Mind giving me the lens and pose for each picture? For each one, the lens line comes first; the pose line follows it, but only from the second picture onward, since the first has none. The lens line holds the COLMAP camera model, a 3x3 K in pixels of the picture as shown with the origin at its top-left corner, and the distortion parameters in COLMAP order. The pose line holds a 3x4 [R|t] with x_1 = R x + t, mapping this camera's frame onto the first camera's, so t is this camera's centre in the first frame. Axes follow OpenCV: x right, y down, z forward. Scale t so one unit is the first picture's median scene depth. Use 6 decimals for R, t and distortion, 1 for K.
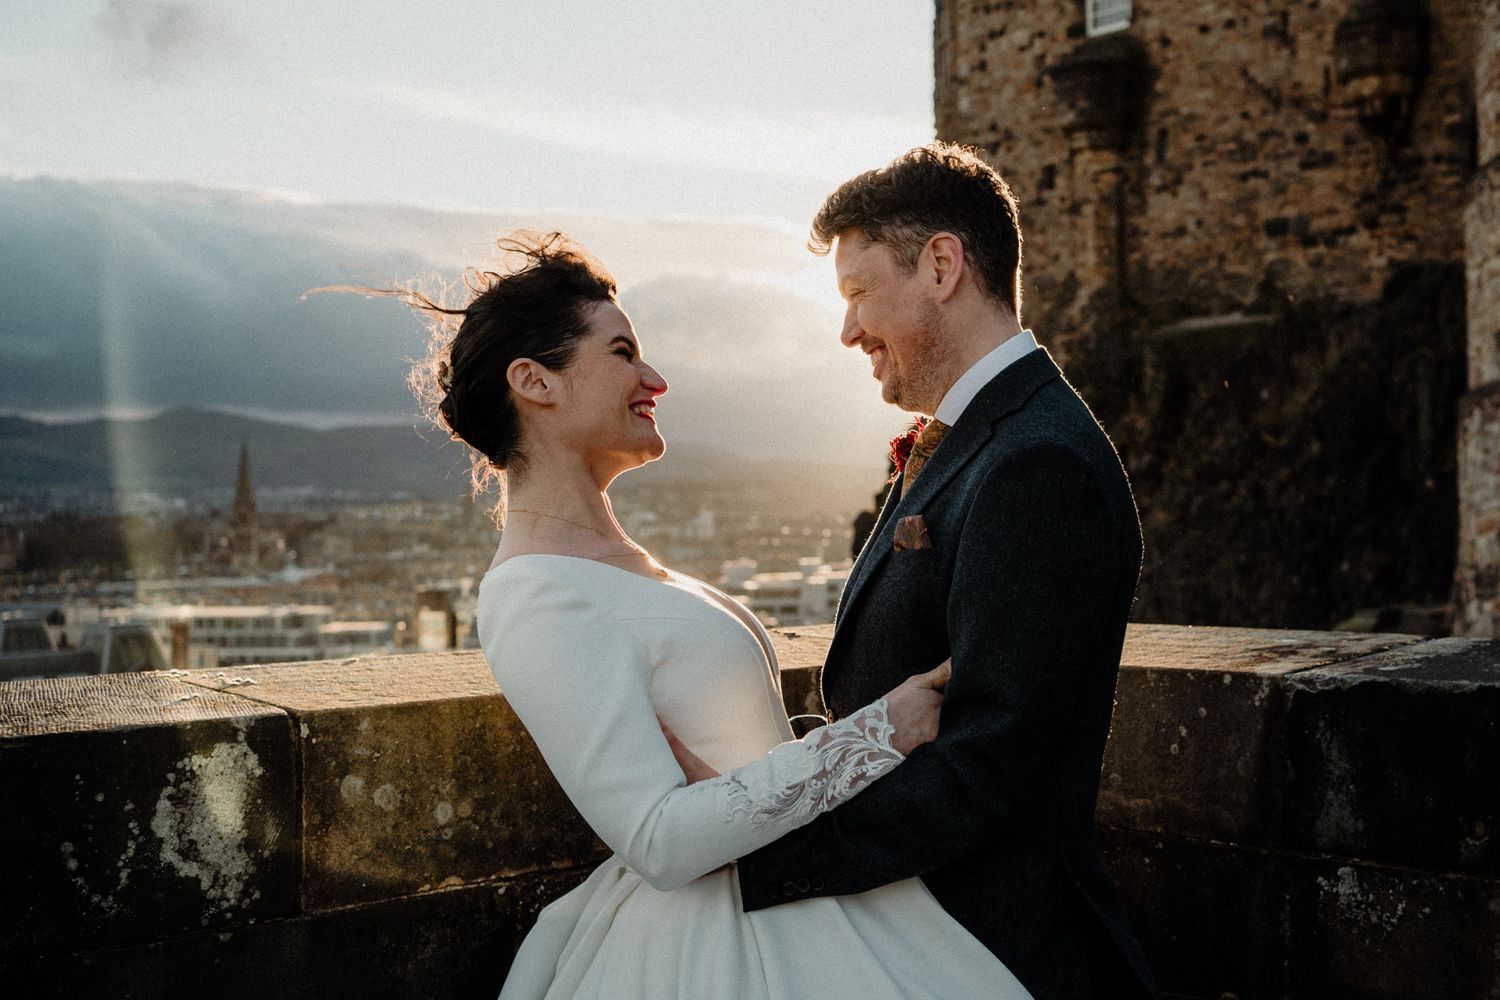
lens RADIAL K [[1787.1, 0, 809.9], [0, 1787.1, 442.8], [0, 0, 1]] dist [0.013929, 0.000000]
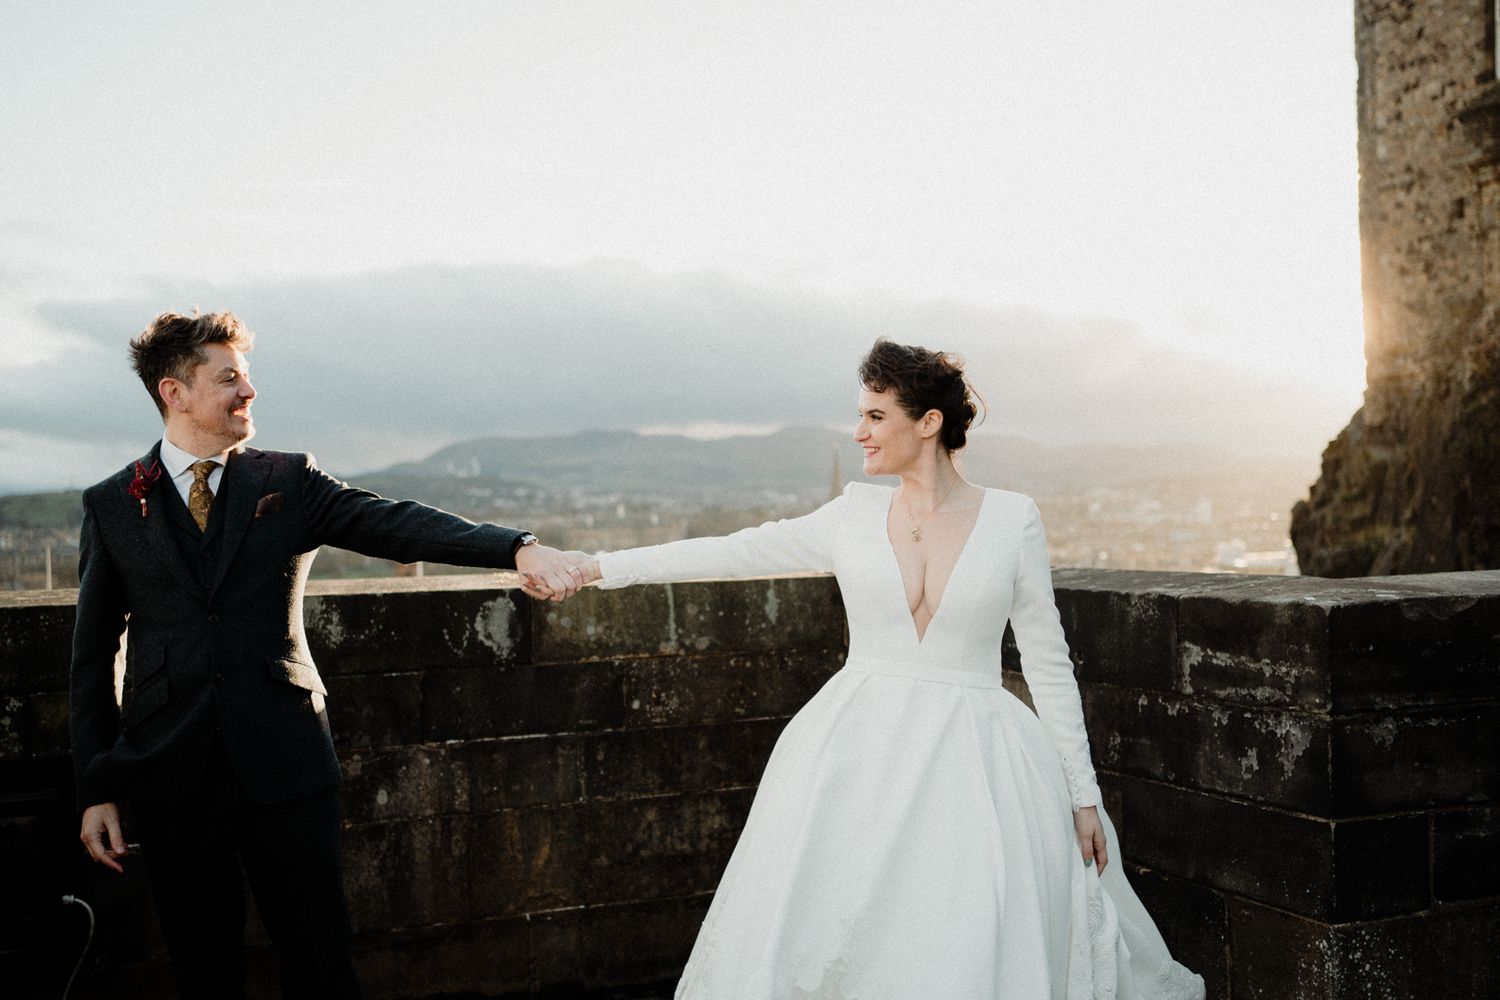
lens RADIAL K [[1614.3, 0, 748.7], [0, 1614.3, 503.1], [0, 0, 1]] dist [0.003663, 0.000000]
pose [[0.915890, -0.005866, -0.401386, 0.131433], [0.022064, 0.999117, 0.035745, -0.006712], [0.400822, -0.041595, 0.915211, -0.140680]]
